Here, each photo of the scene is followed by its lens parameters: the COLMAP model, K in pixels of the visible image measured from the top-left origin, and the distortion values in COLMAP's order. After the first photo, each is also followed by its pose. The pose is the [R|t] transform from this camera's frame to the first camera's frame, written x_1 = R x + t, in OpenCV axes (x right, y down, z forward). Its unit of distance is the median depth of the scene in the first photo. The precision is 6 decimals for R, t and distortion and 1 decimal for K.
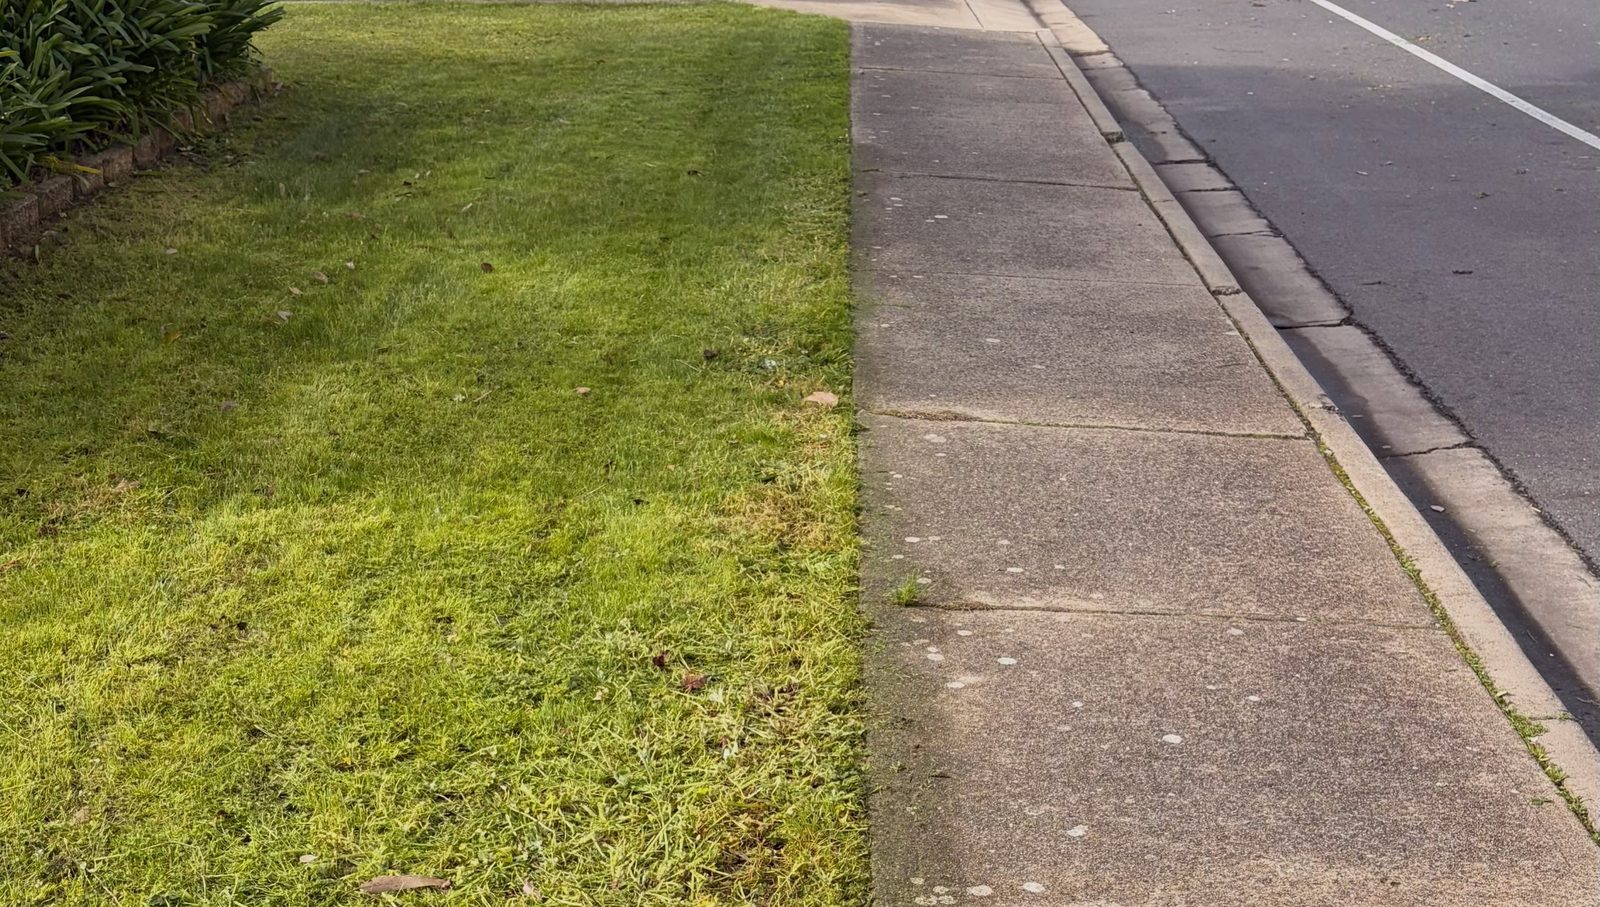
lens RADIAL K [[2415.0, 0, 800.0], [0, 2415.0, 453.5], [0, 0, 1]] dist [-0.014894, -0.125303]
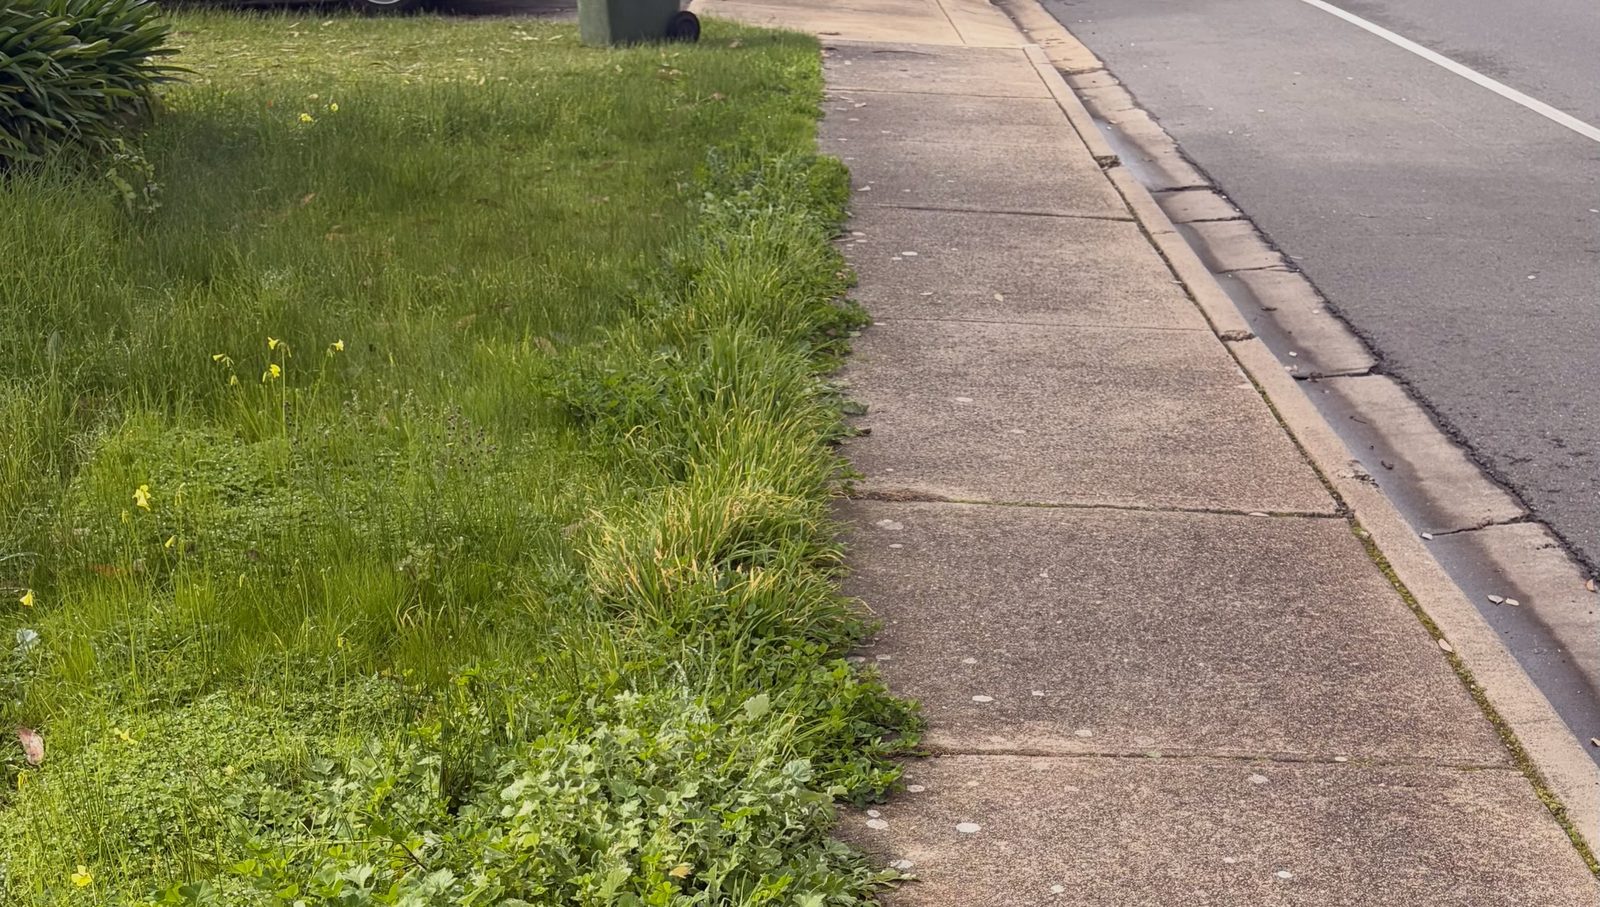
lens RADIAL K [[2461.3, 0, 703.4], [0, 2461.3, 458.3], [0, 0, 1]] dist [-0.057035, 0.068172]
pose [[0.999285, -0.007944, -0.036973, 0.018081], [0.007484, 0.999893, -0.012547, -0.014714], [0.037069, 0.012262, 0.999237, 0.117866]]
